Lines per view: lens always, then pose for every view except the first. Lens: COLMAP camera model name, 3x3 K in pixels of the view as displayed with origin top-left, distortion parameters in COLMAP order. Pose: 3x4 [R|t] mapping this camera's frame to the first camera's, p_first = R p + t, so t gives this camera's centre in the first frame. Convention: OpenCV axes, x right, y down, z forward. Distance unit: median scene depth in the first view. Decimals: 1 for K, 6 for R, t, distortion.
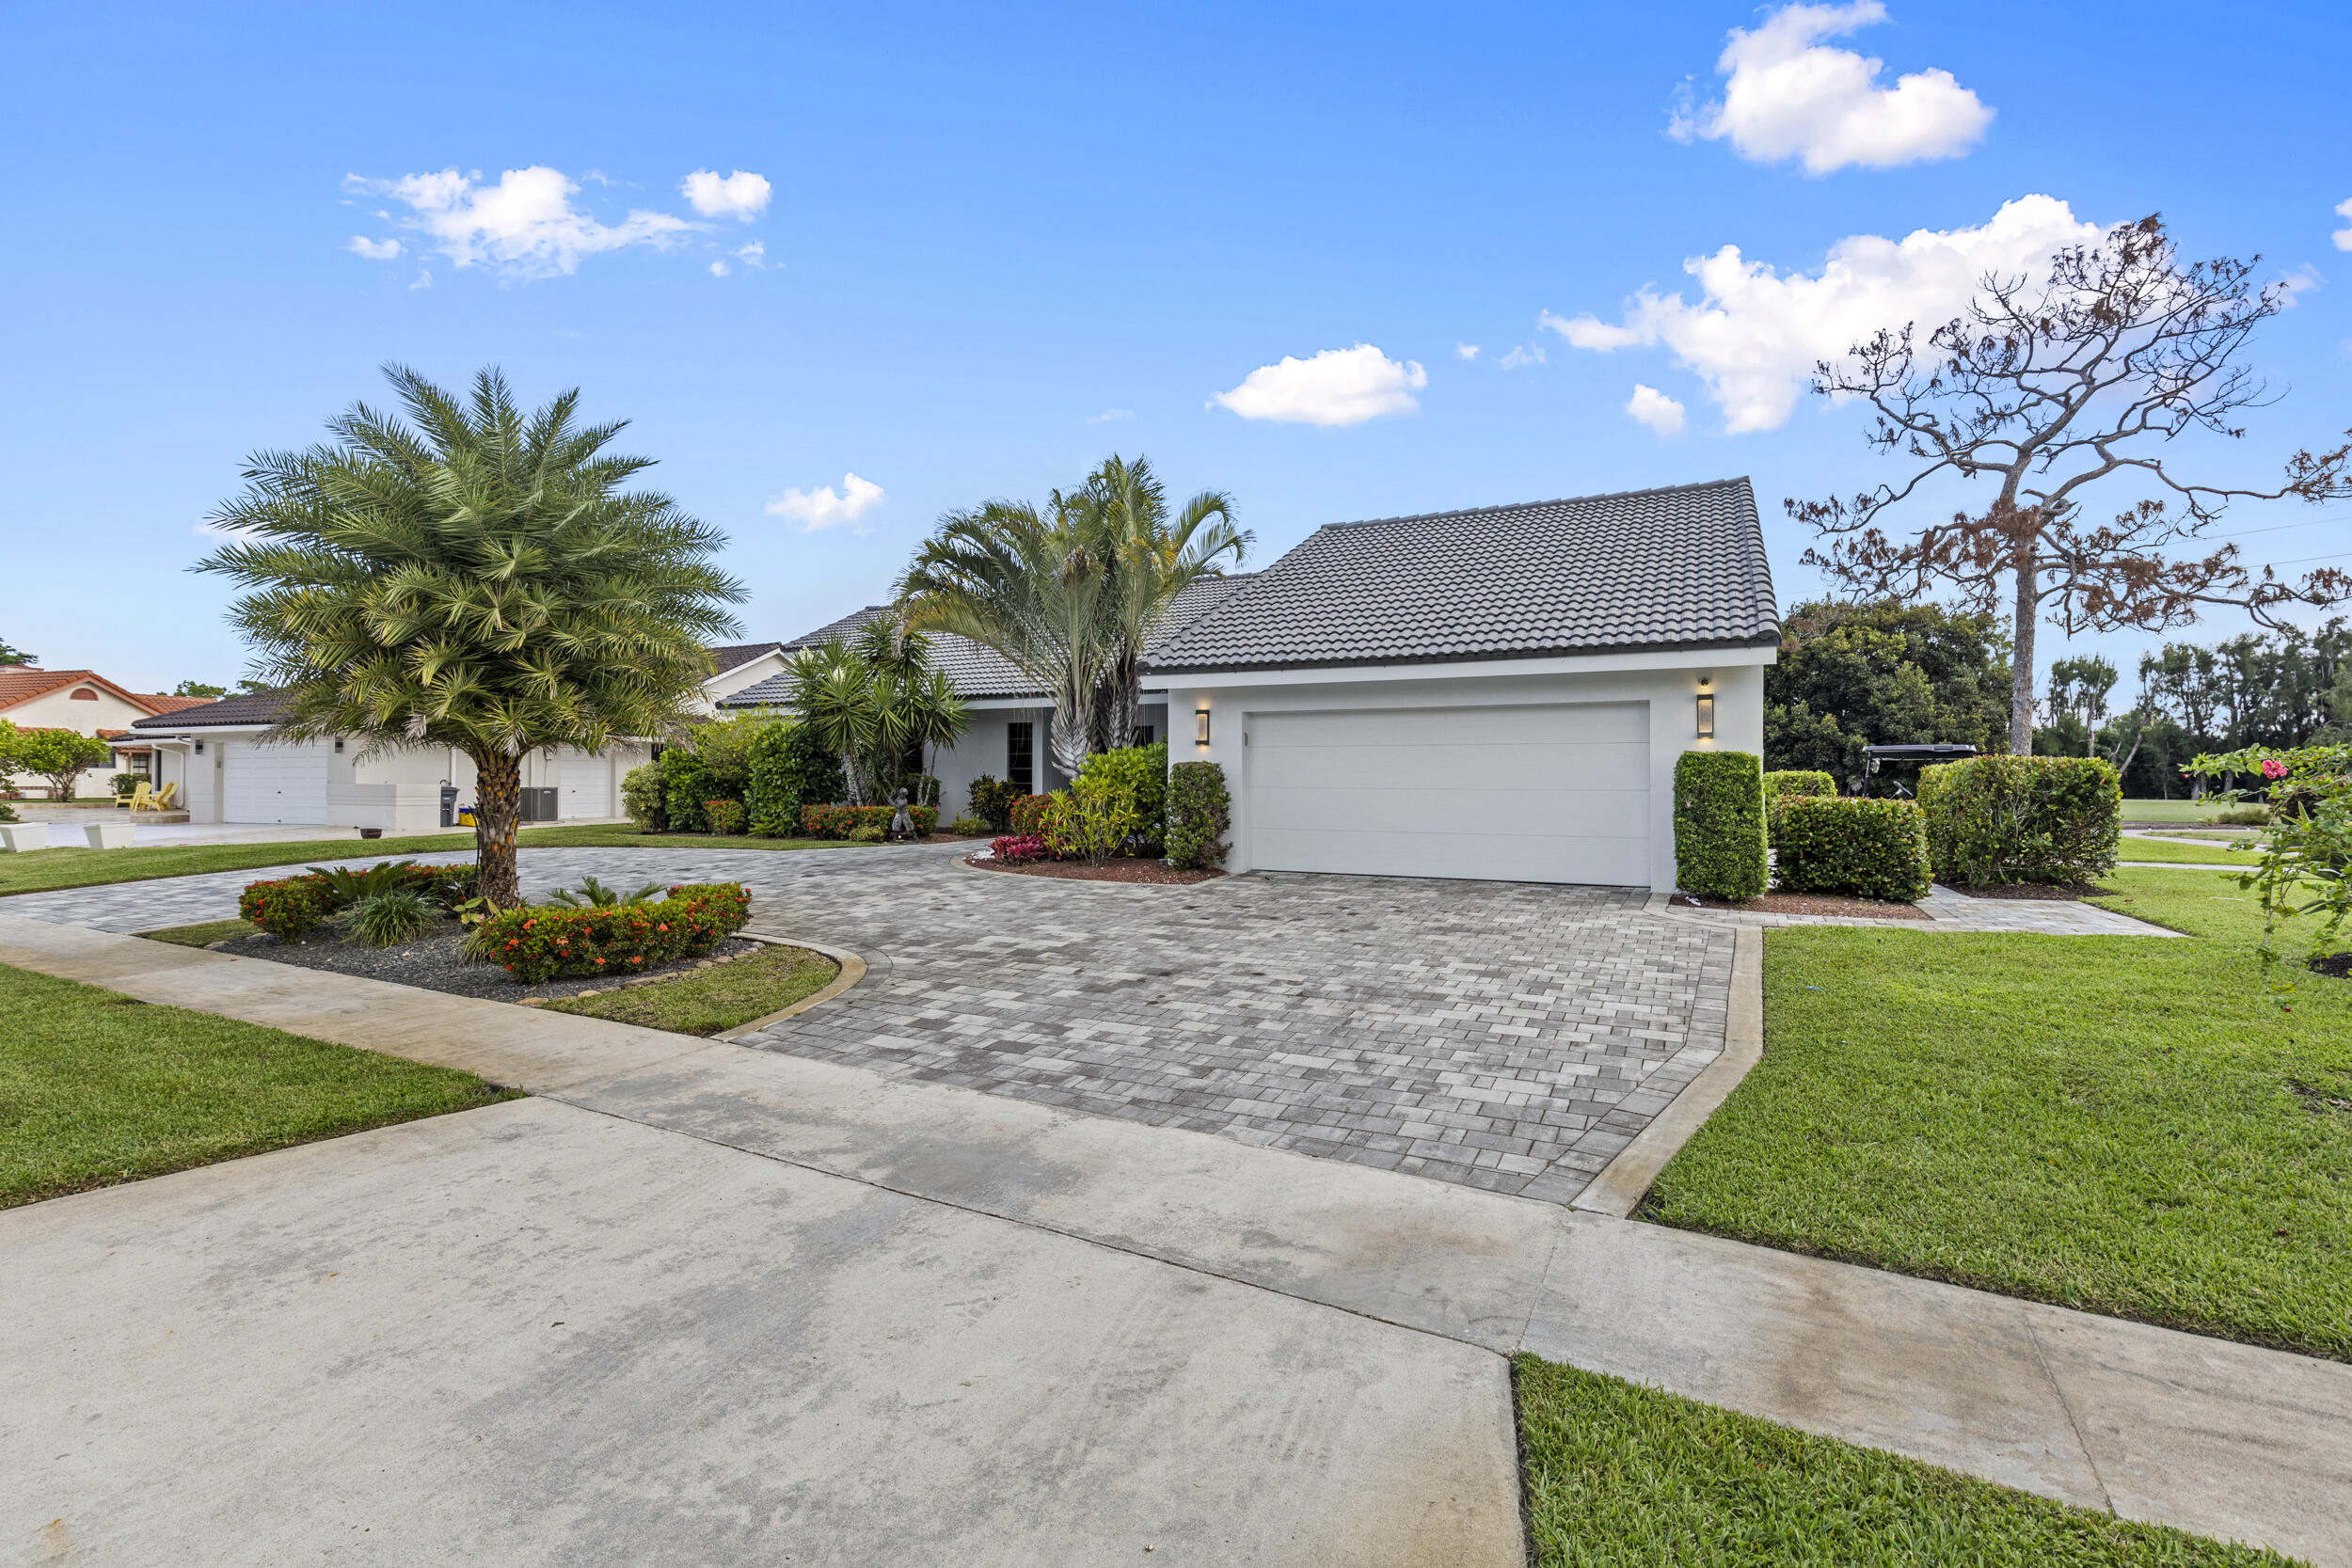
lens RADIAL K [[1066.3, 0, 1167.2], [0, 1066.3, 764.3], [0, 0, 1]] dist [0.000560, 0.000828]
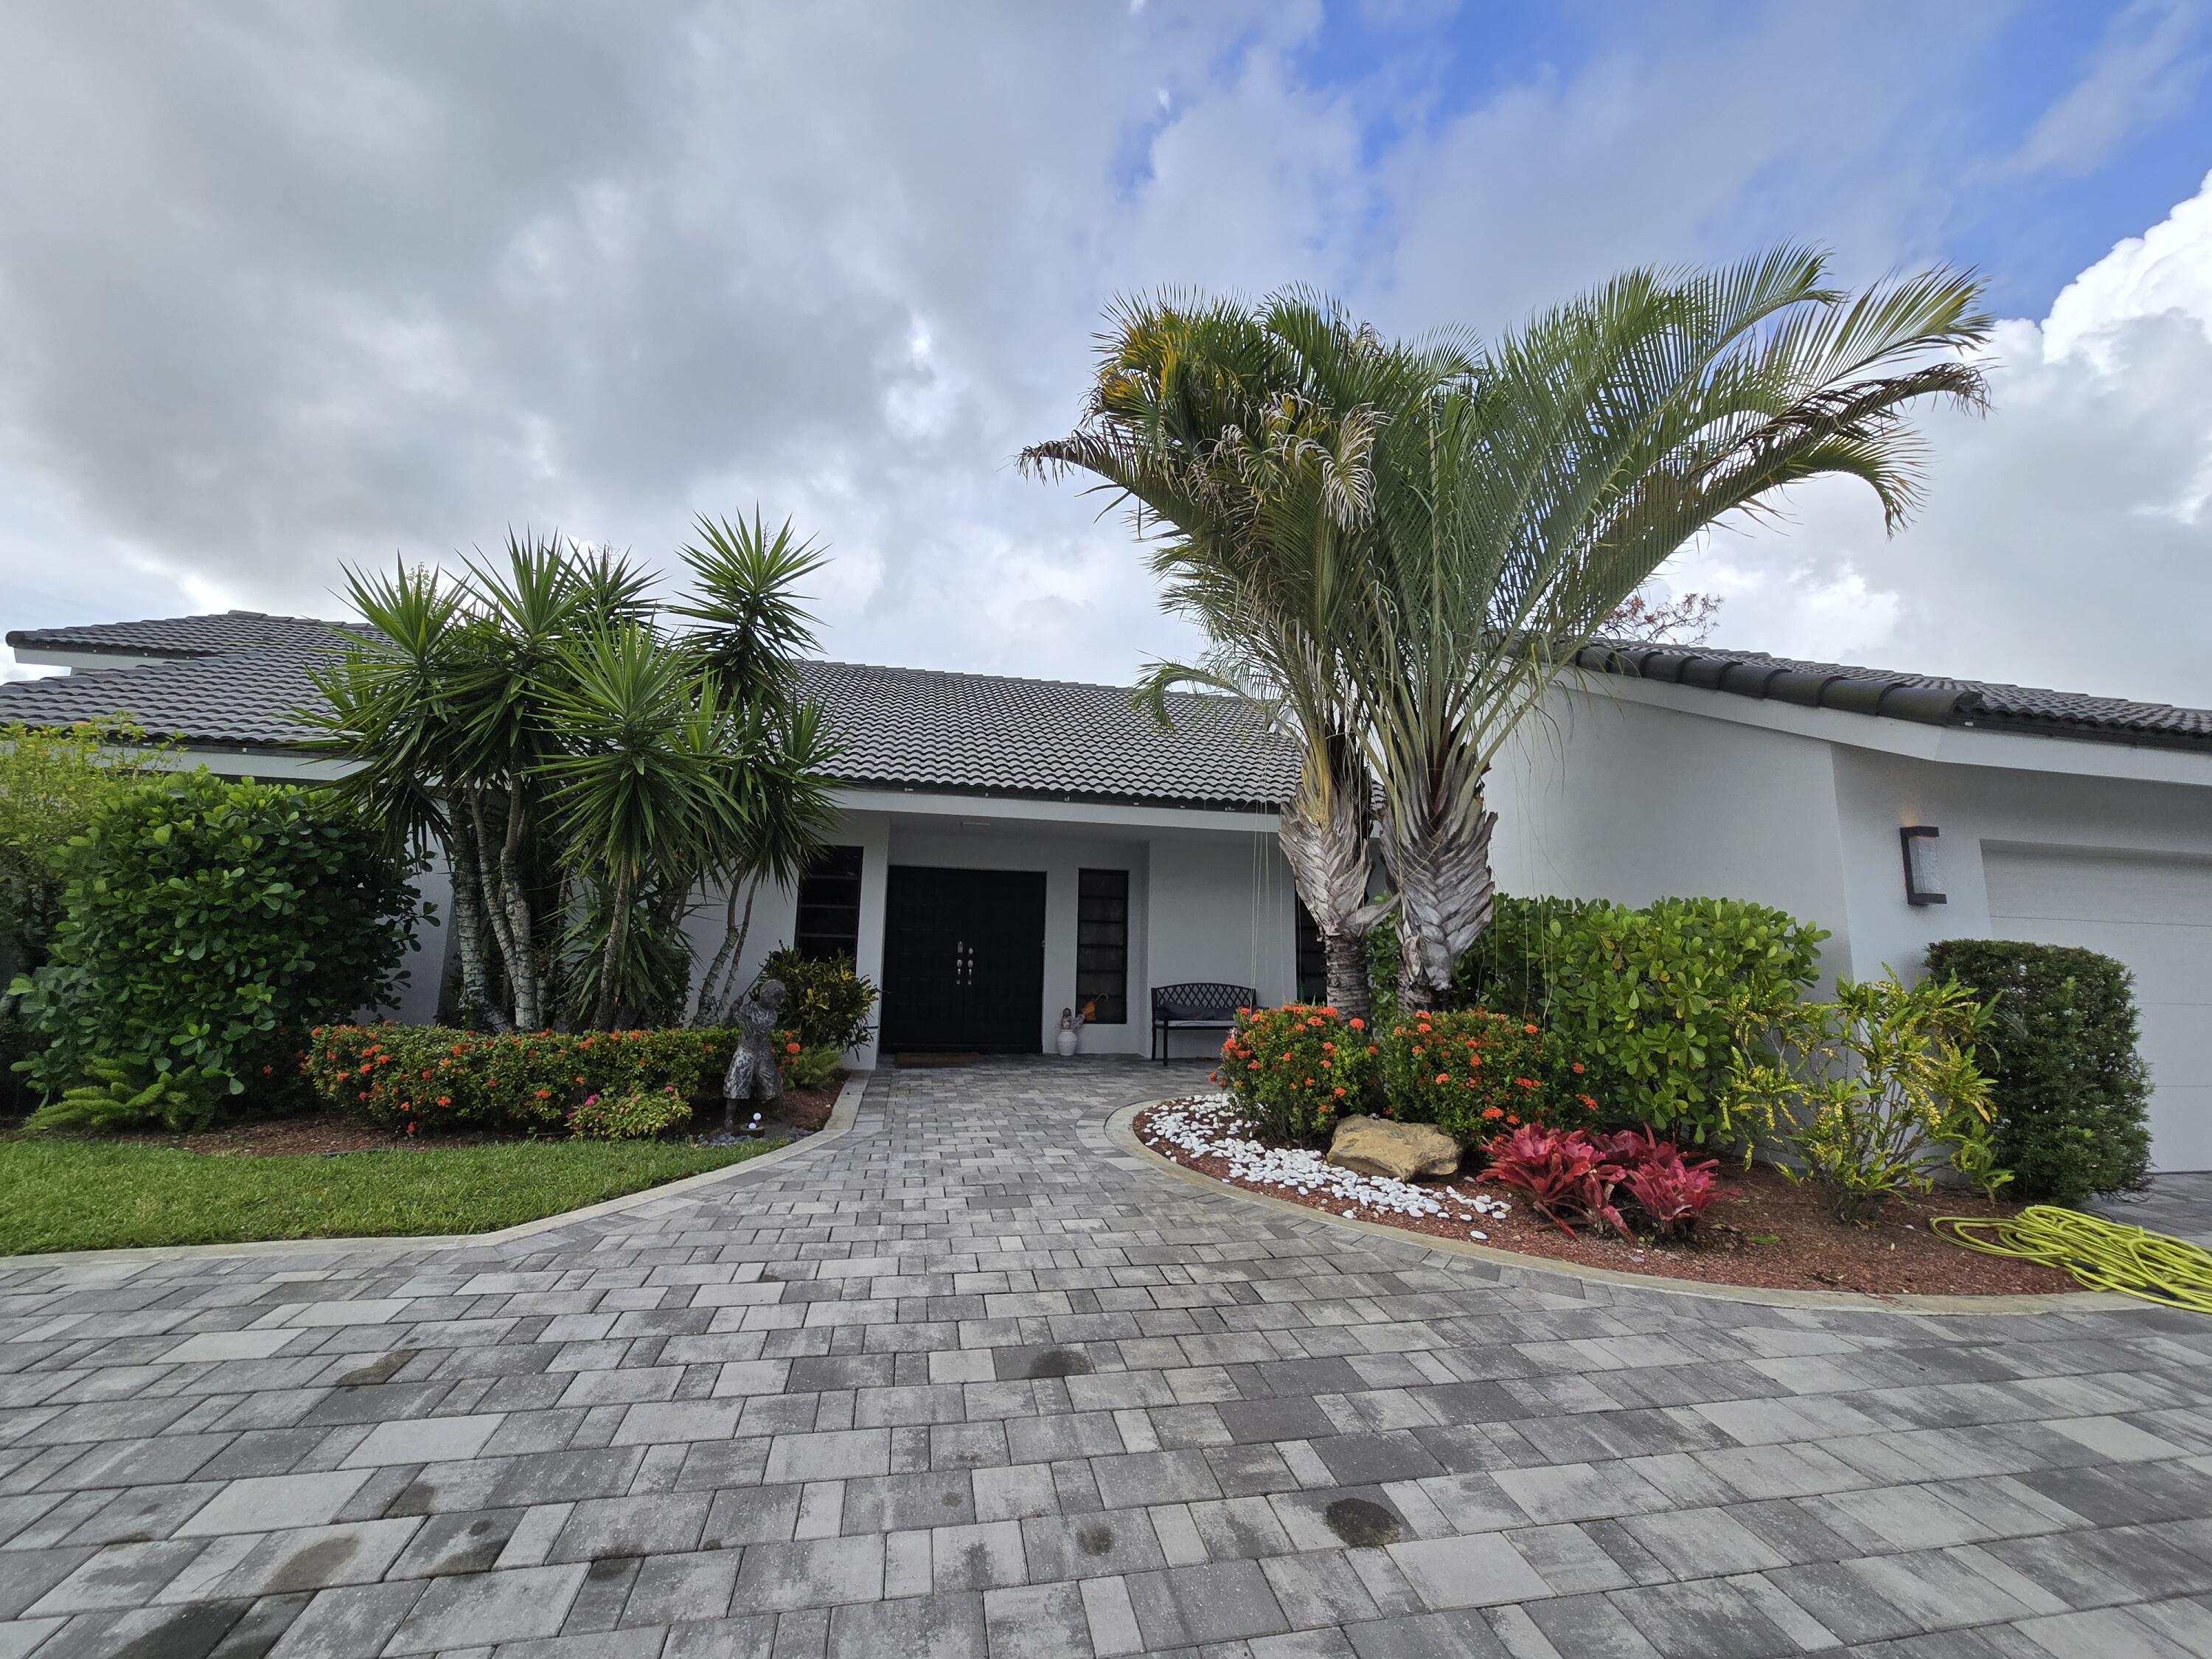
lens RADIAL K [[907.7, 0, 1092.0], [0, 907.7, 817.4], [0, 0, 1]] dist [-0.004528, 0.002164]
pose [[0.781771, 0.113596, 0.613131, -0.325429], [-0.028319, 0.988720, -0.147074, 0.008791], [-0.622922, 0.097615, 0.776170, 0.611809]]
